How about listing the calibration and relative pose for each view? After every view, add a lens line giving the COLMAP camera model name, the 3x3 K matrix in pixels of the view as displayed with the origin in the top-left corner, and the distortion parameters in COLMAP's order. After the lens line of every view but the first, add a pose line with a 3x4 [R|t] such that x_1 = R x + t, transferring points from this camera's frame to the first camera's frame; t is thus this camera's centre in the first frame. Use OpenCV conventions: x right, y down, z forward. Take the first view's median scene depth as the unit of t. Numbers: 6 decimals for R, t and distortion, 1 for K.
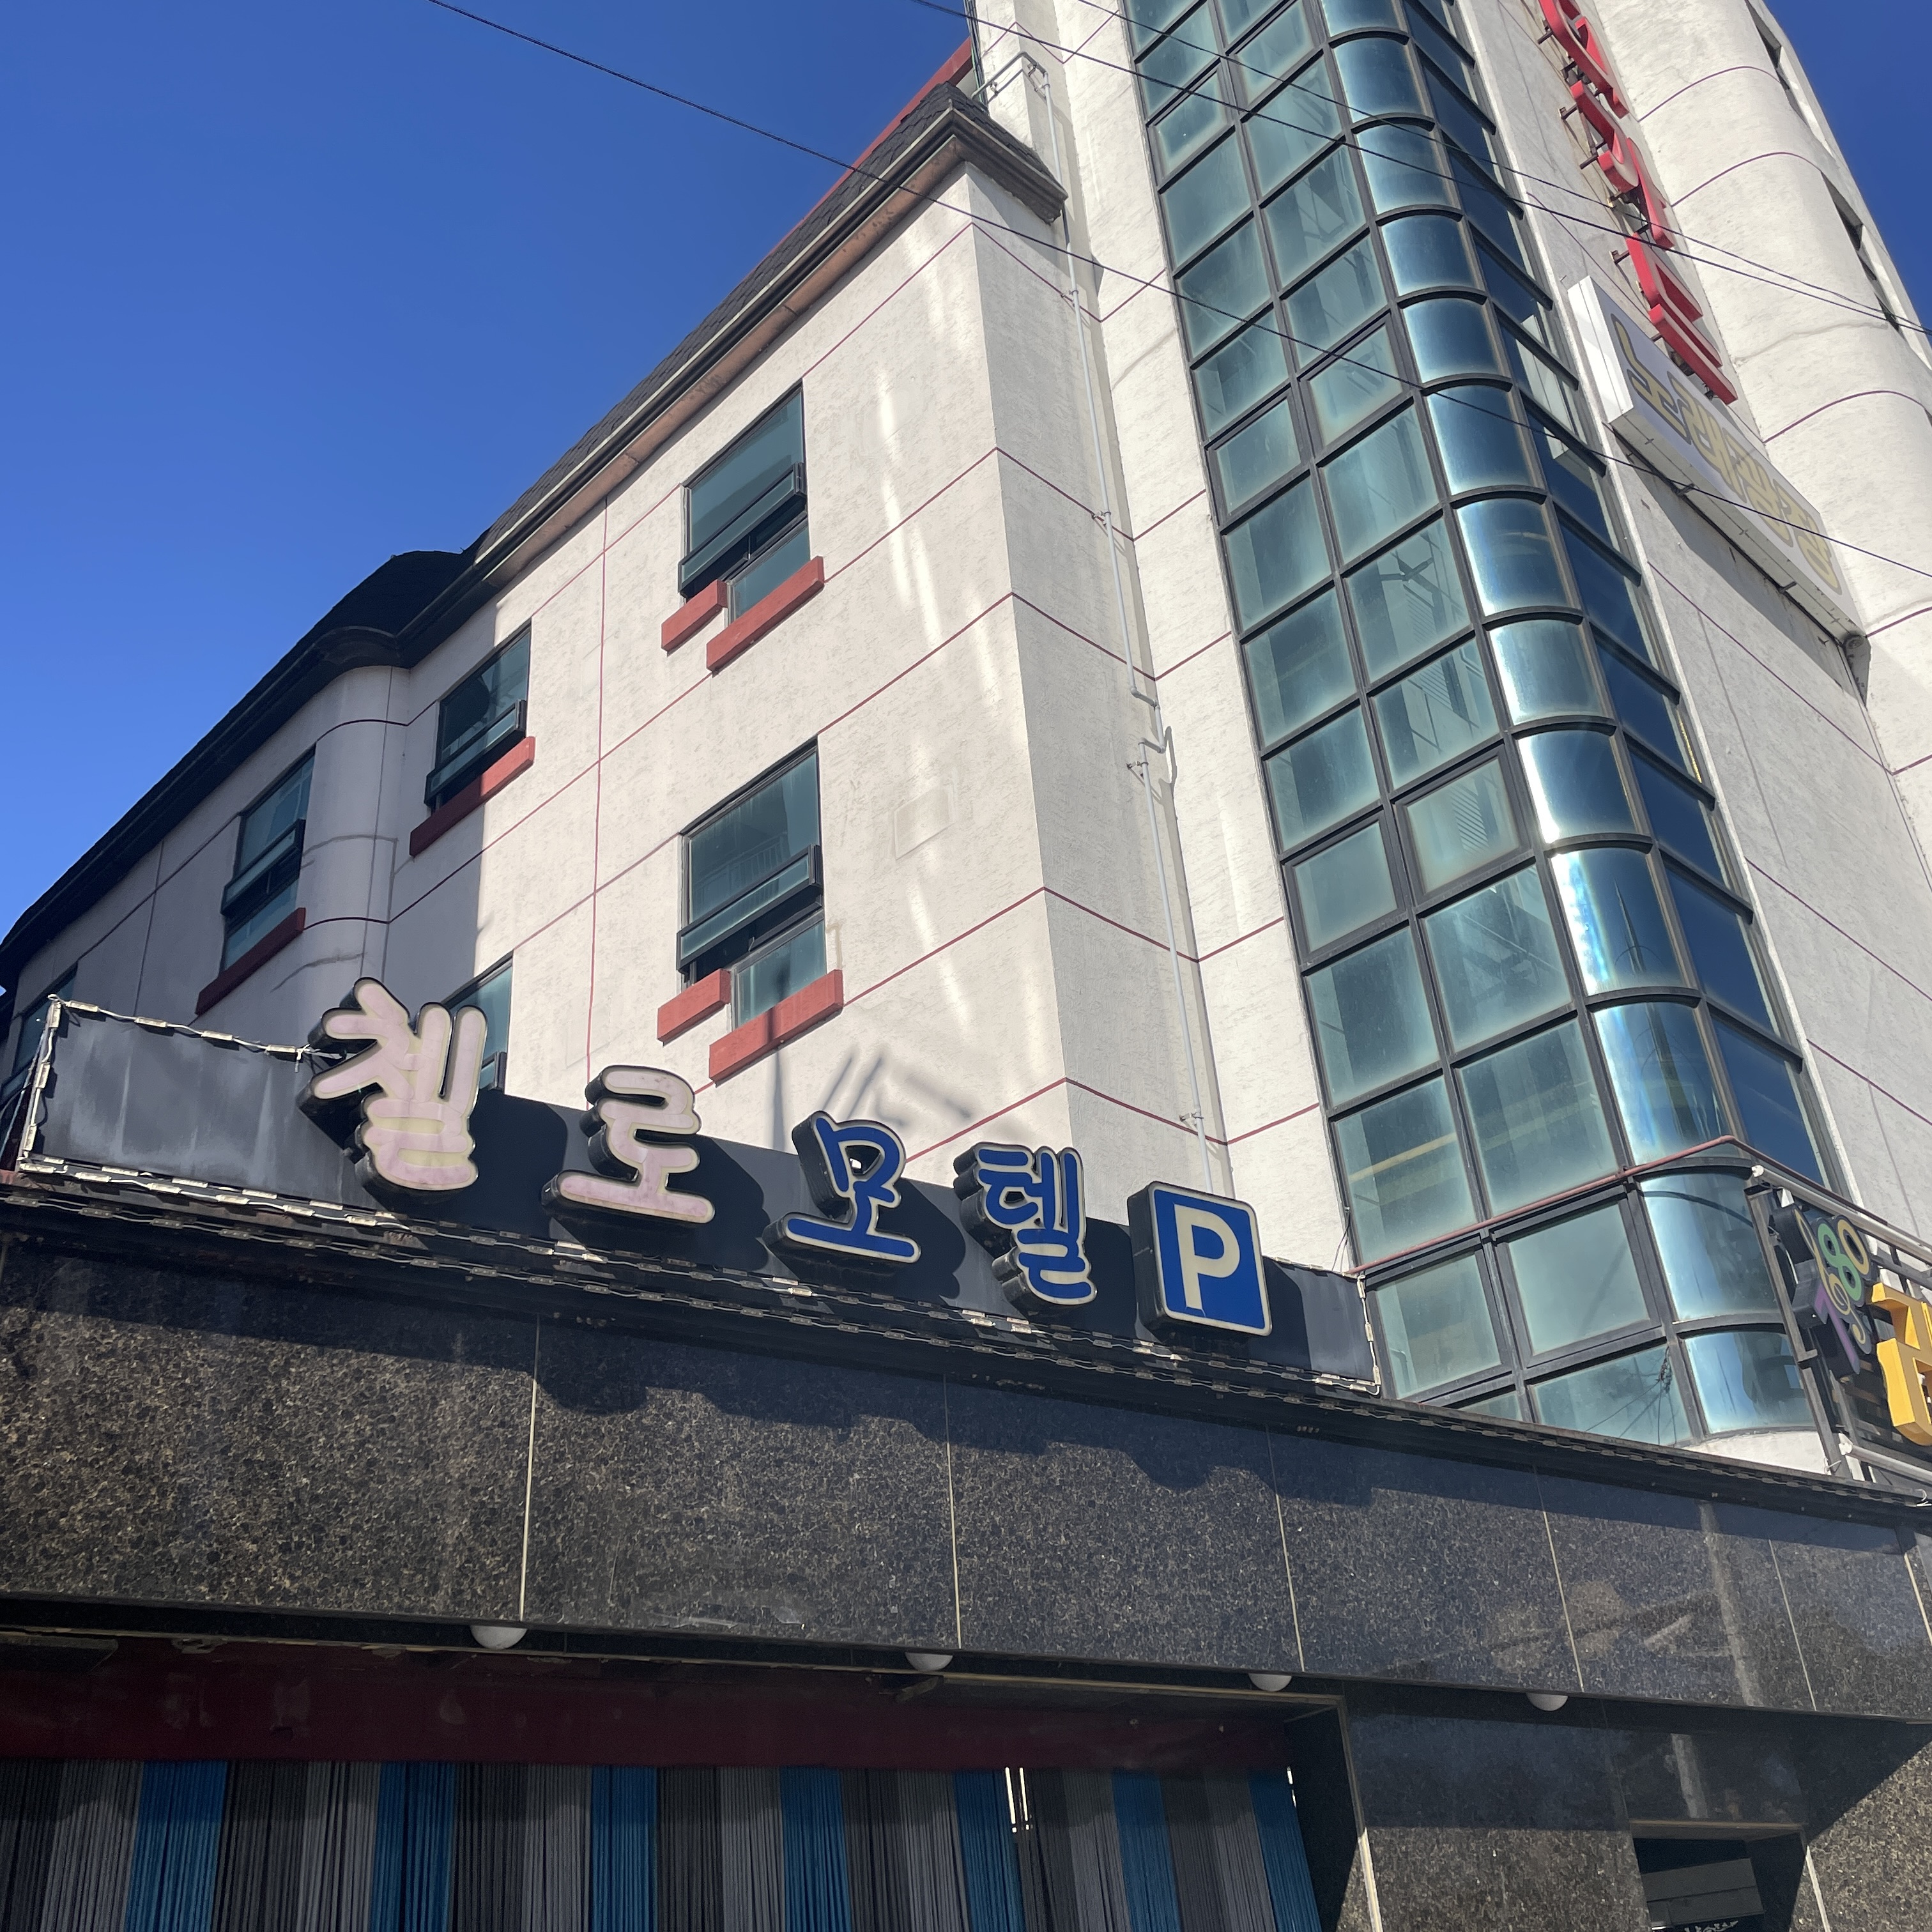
lens RADIAL K [[1922.4, 0, 966.0], [0, 1922.4, 966.0], [0, 0, 1]] dist [0.097377, -0.116495]
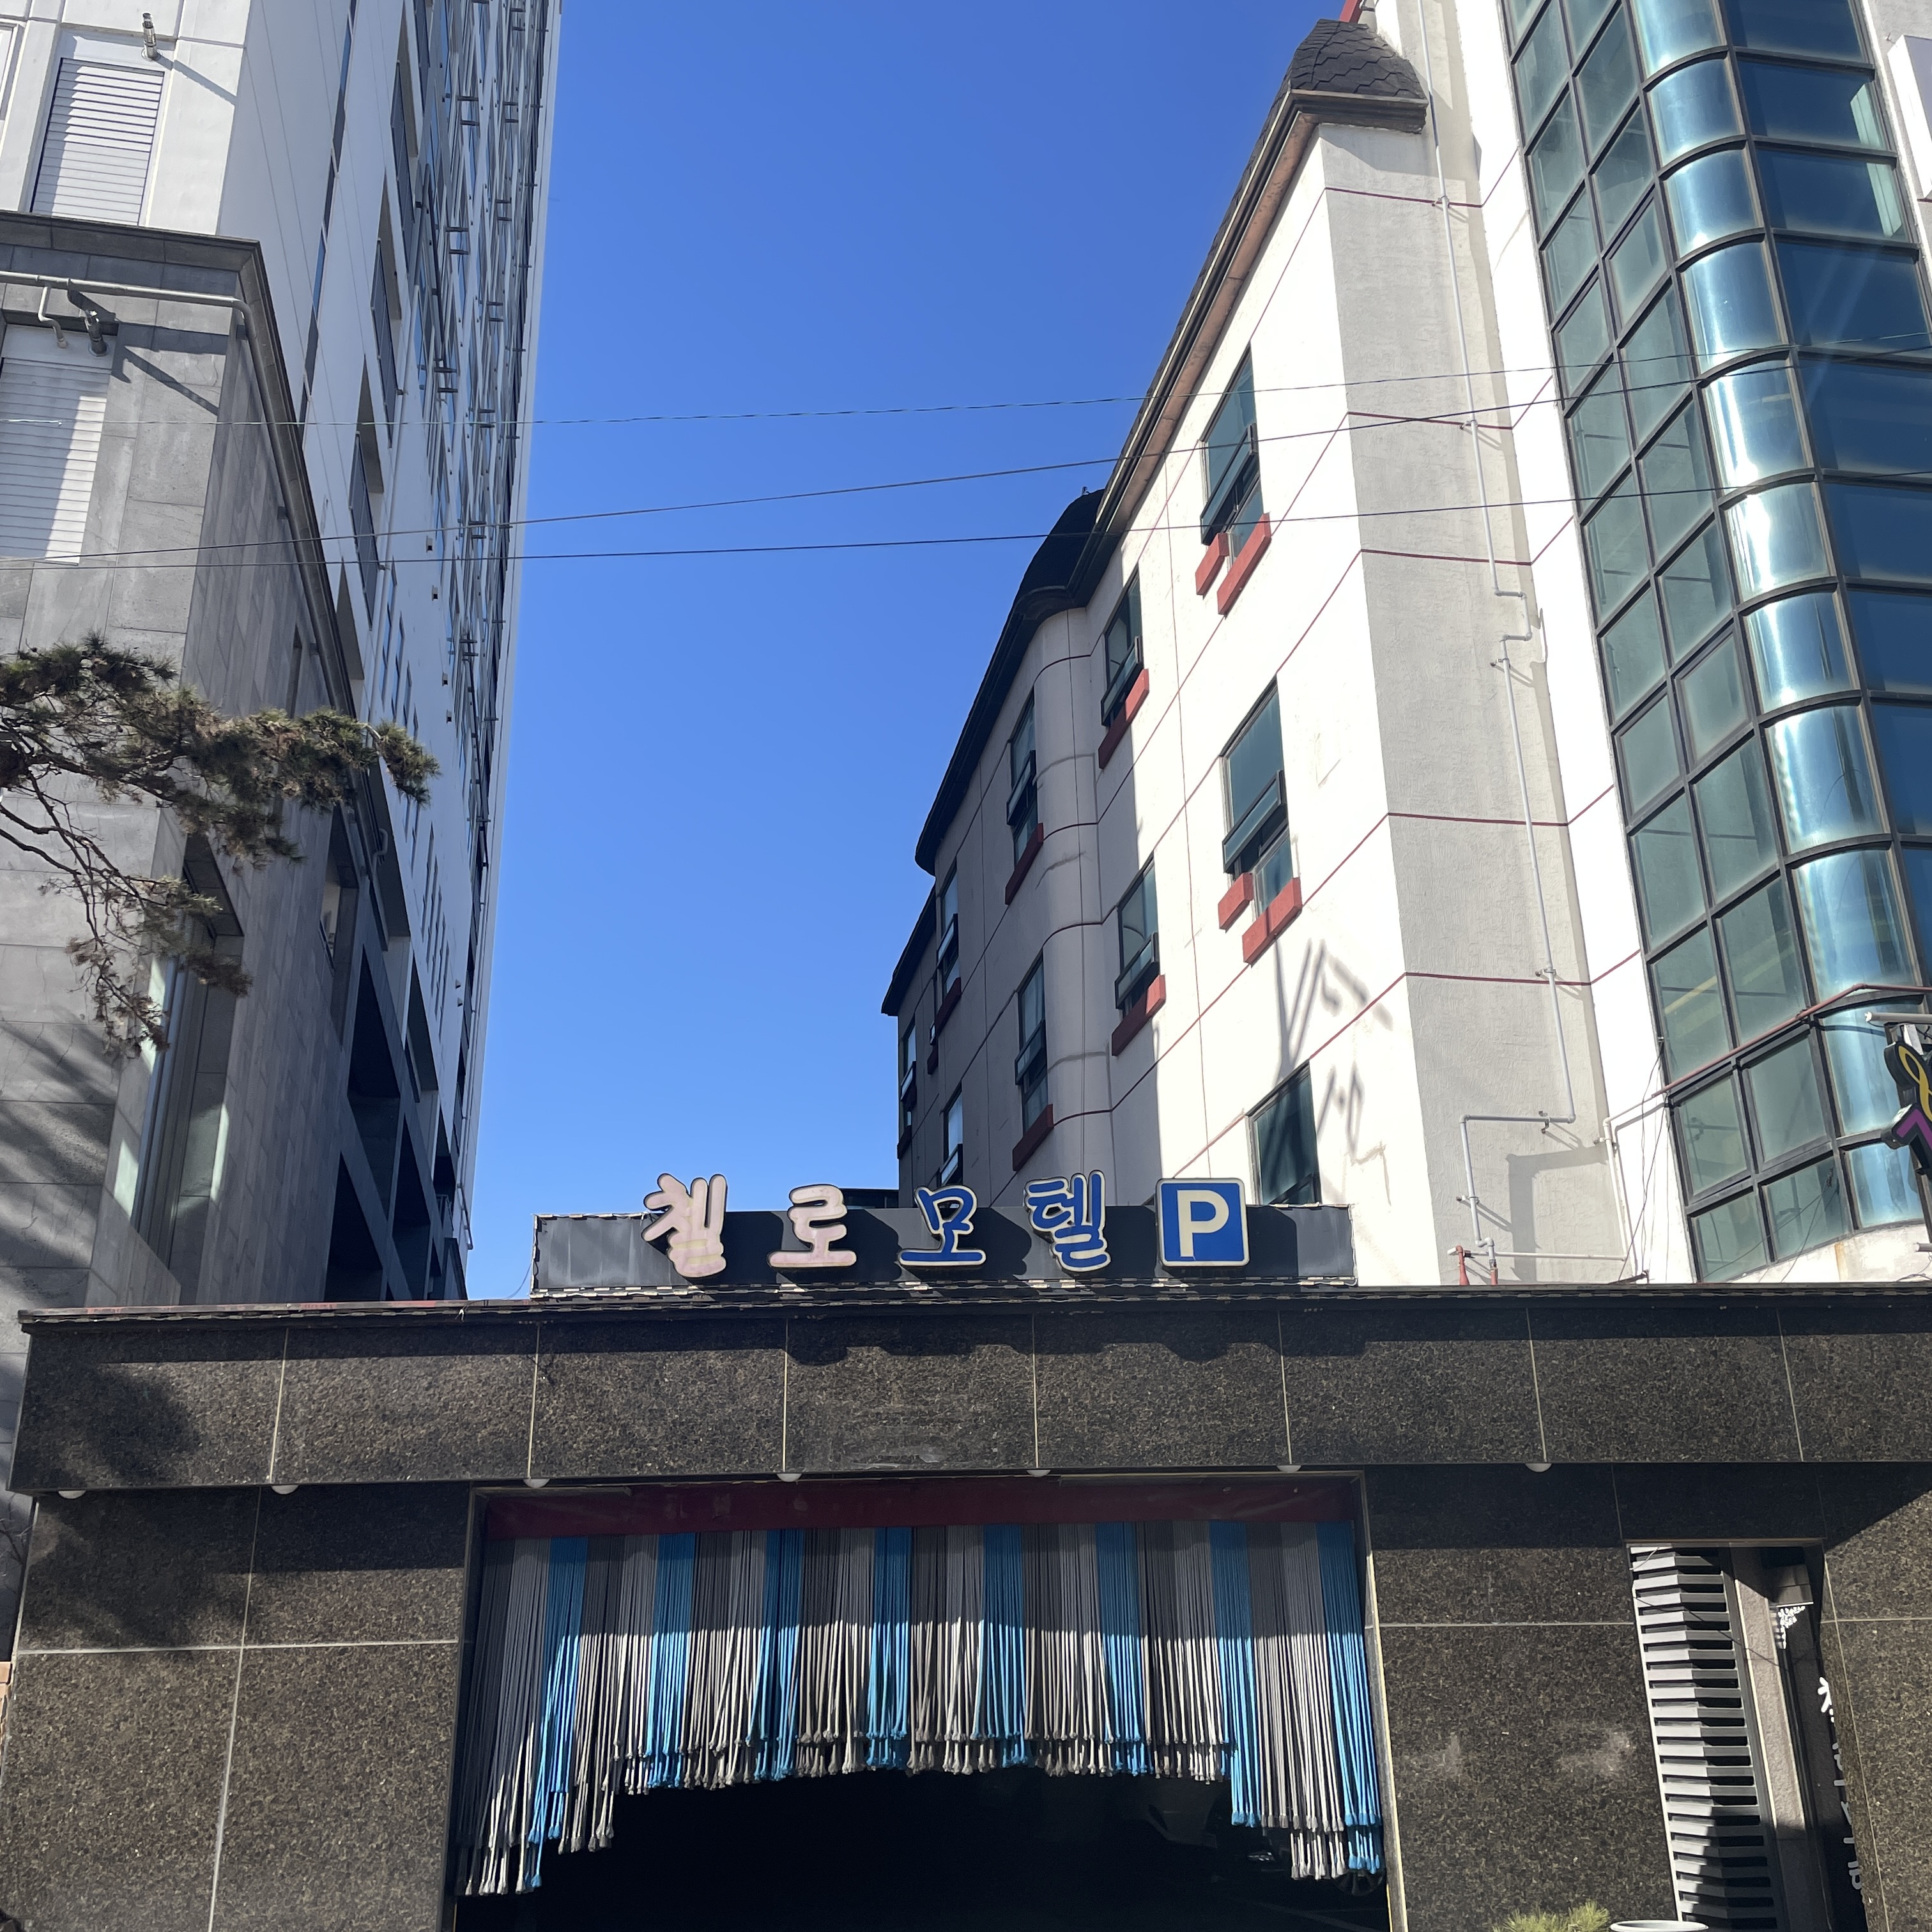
lens RADIAL K [[1922.4, 0, 966.0], [0, 1922.4, 966.0], [0, 0, 1]] dist [0.097377, -0.116495]
pose [[0.832663, -0.147165, -0.533868, 0.889773], [0.244513, 0.962684, 0.115991, -0.300479], [0.496876, -0.227119, 0.837575, -0.410532]]
